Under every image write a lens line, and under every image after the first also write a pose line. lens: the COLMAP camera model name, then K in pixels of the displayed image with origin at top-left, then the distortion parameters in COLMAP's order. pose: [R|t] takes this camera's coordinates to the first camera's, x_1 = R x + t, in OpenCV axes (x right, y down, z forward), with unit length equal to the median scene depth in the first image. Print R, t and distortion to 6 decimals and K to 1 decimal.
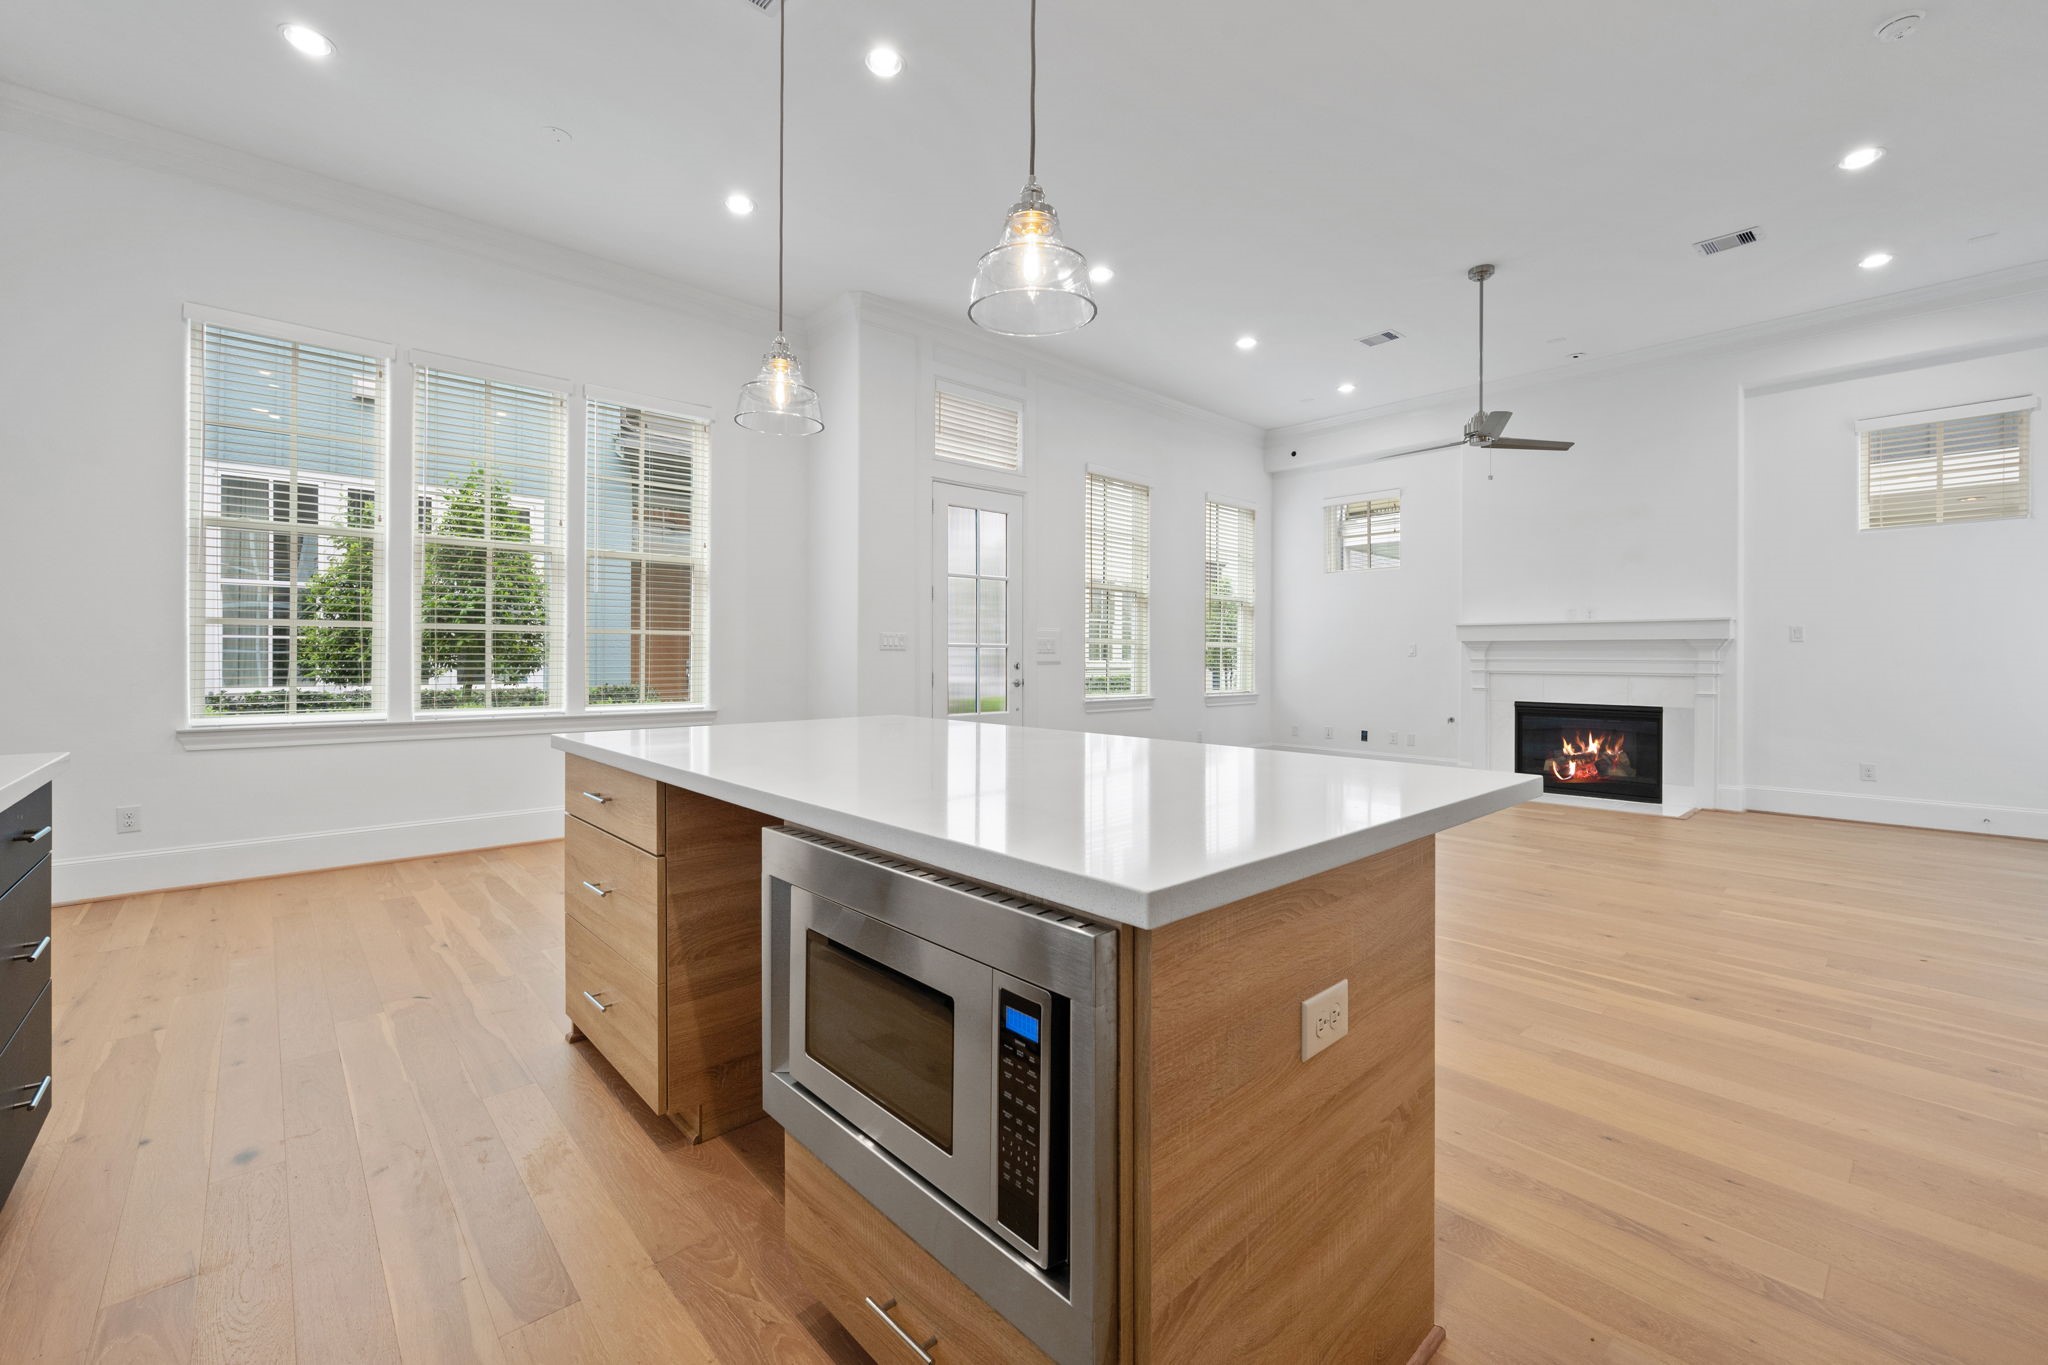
lens RADIAL K [[835.5, 0, 1025.0], [0, 835.5, 659.1], [0, 0, 1]] dist [0.000136, -0.000591]
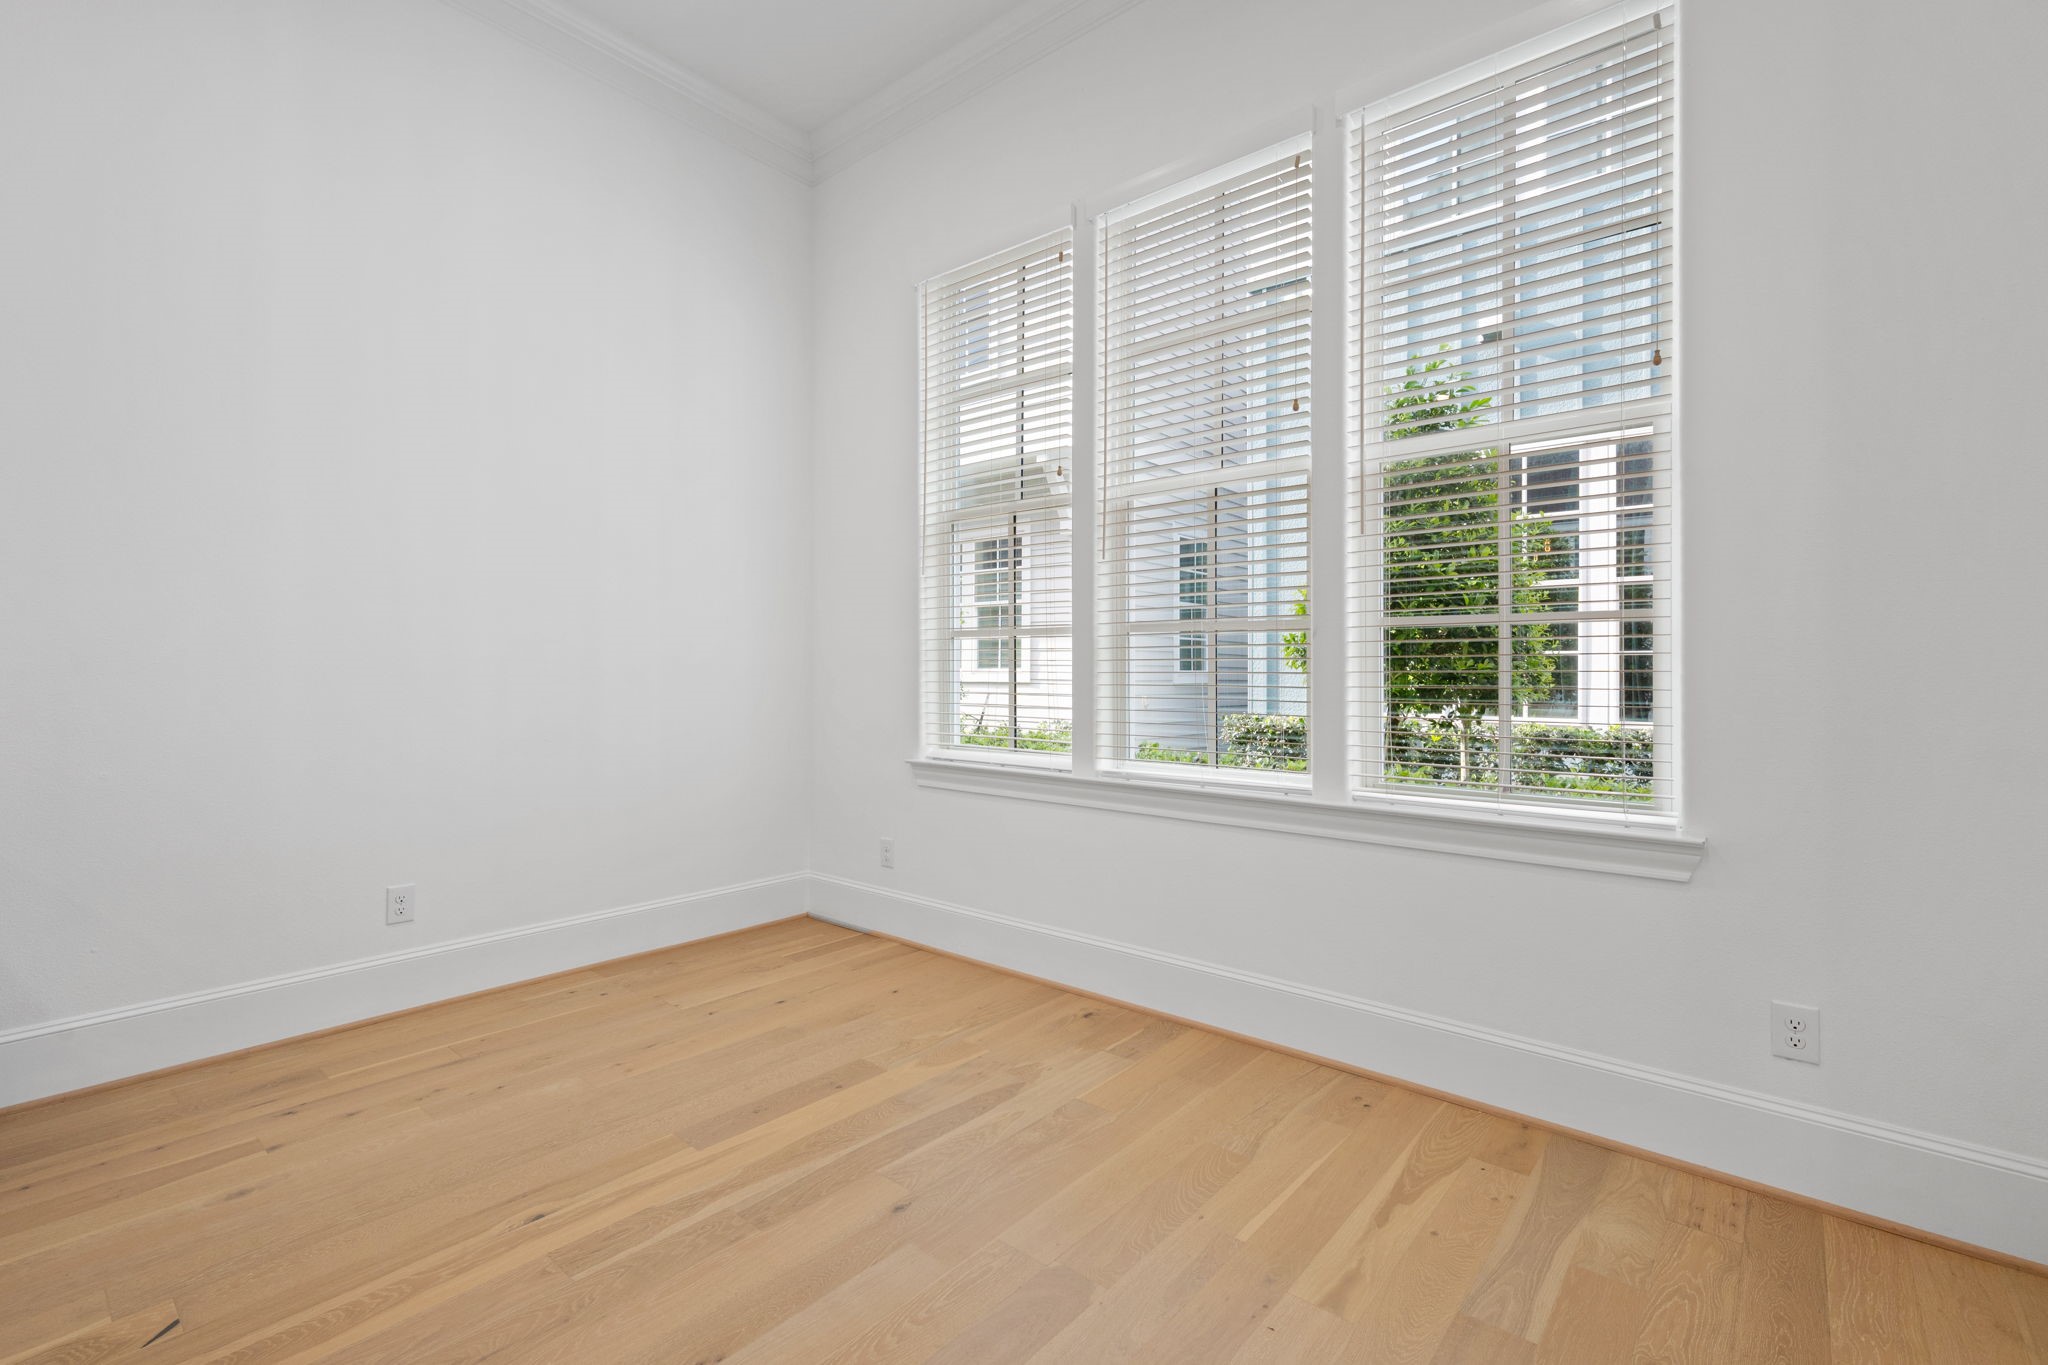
lens RADIAL K [[892.1, 0, 1013.7], [0, 892.1, 677.4], [0, 0, 1]] dist [-0.003165, -0.000740]
pose [[0.117940, 0.002131, -0.993018, -0.046858], [-0.004874, 0.999987, 0.001567, -0.001739], [0.993009, 0.004655, 0.117948, 0.583536]]
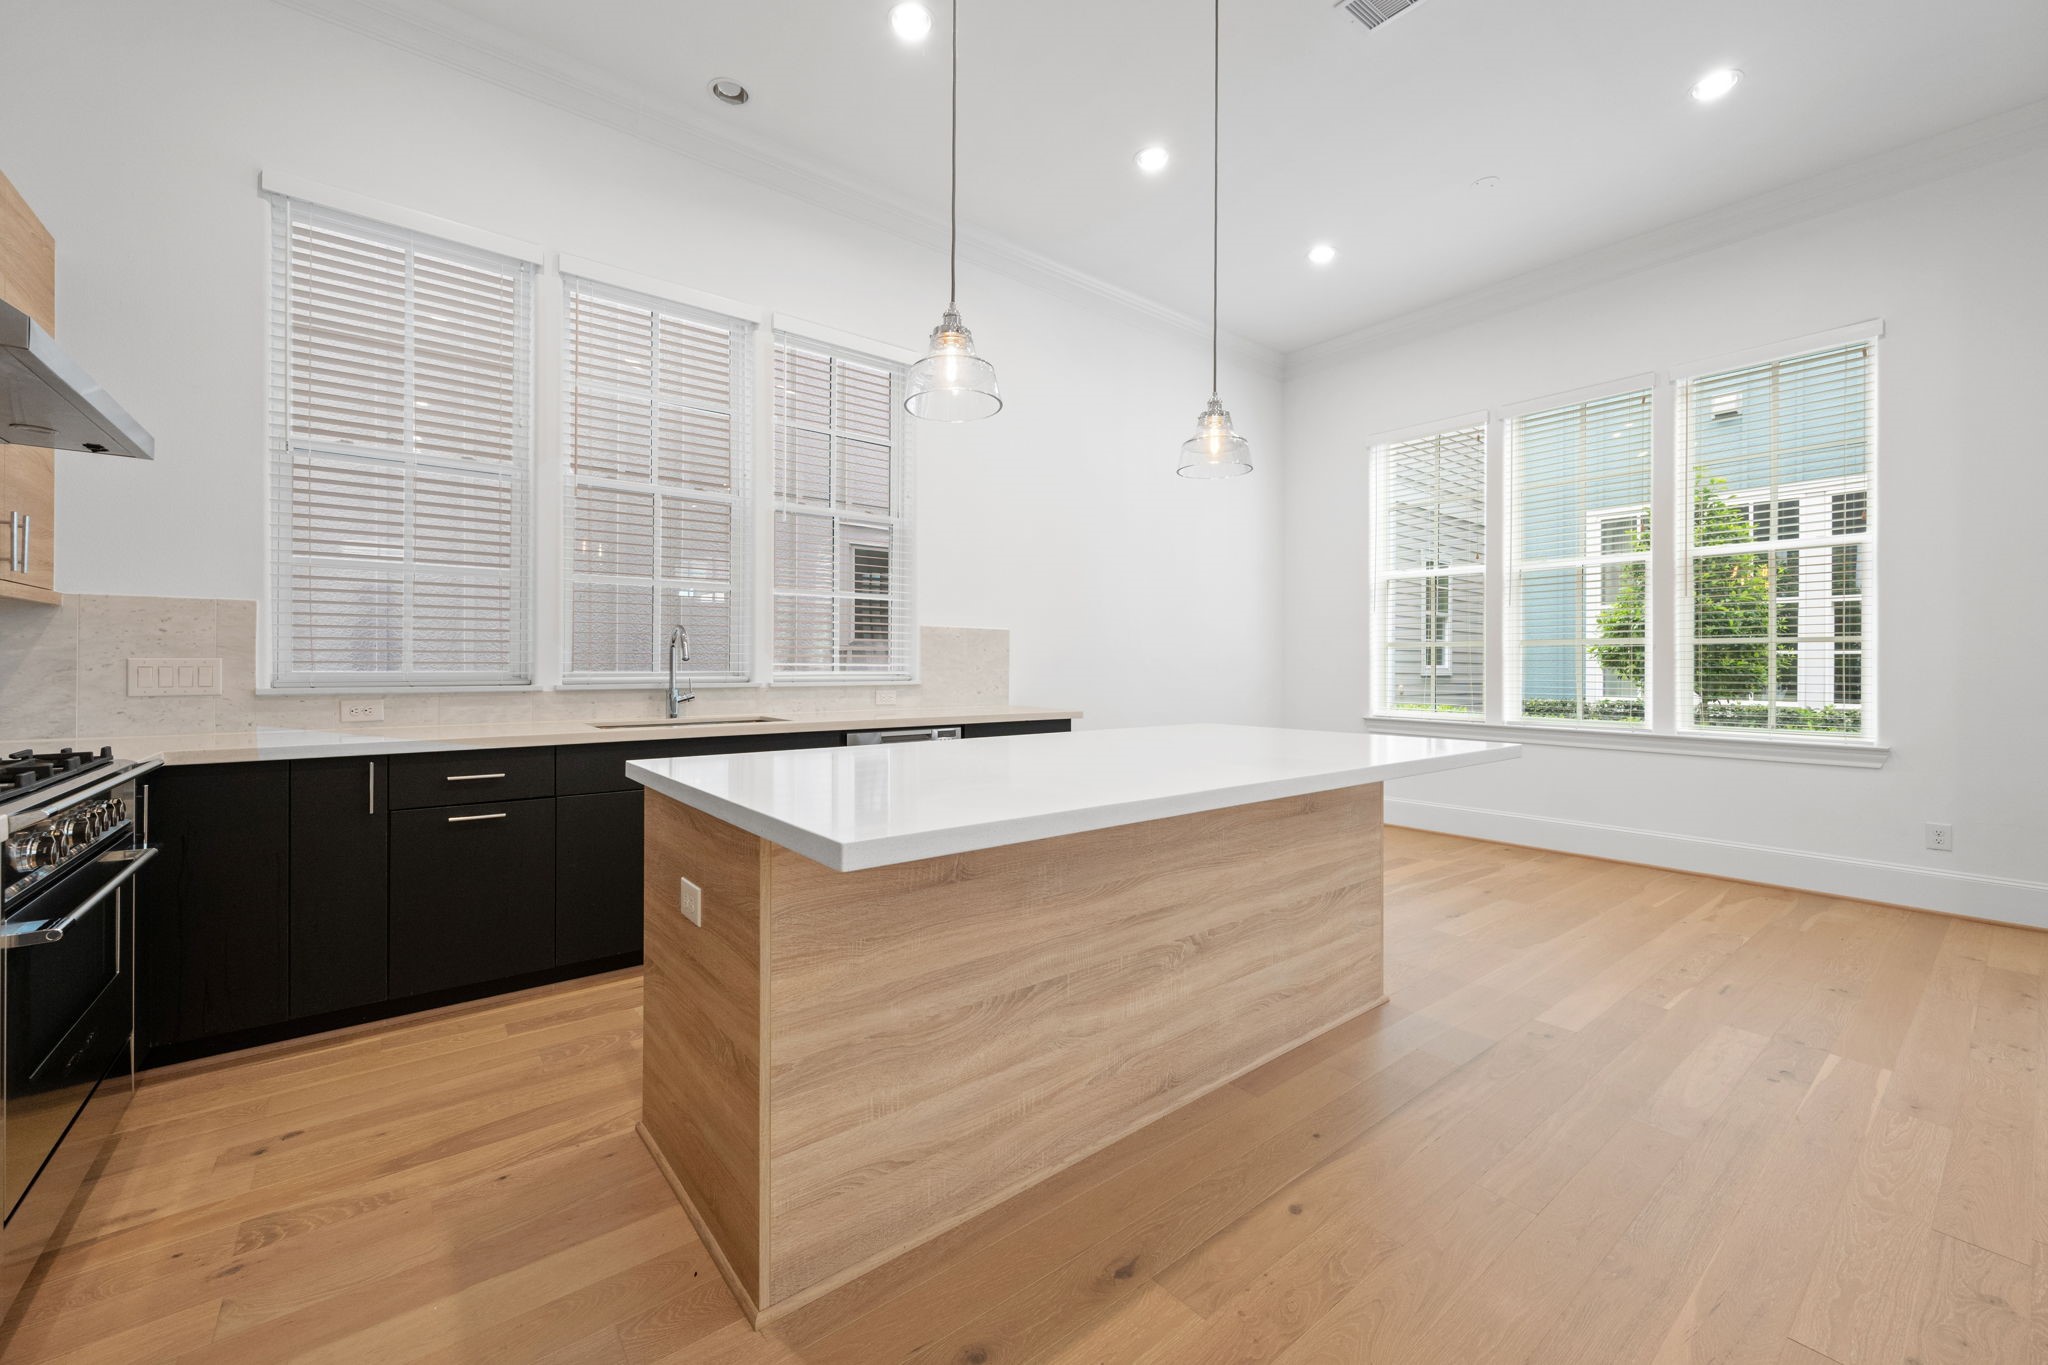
lens RADIAL K [[806.2, 0, 1019.4], [0, 806.2, 673.4], [0, 0, 1]] dist [-0.002079, -0.000139]
pose [[-0.070203, 0.004059, -0.997524, 0.291793], [-0.006237, 0.999970, 0.004508, 0.001140], [0.997513, 0.006538, -0.070175, 0.277240]]
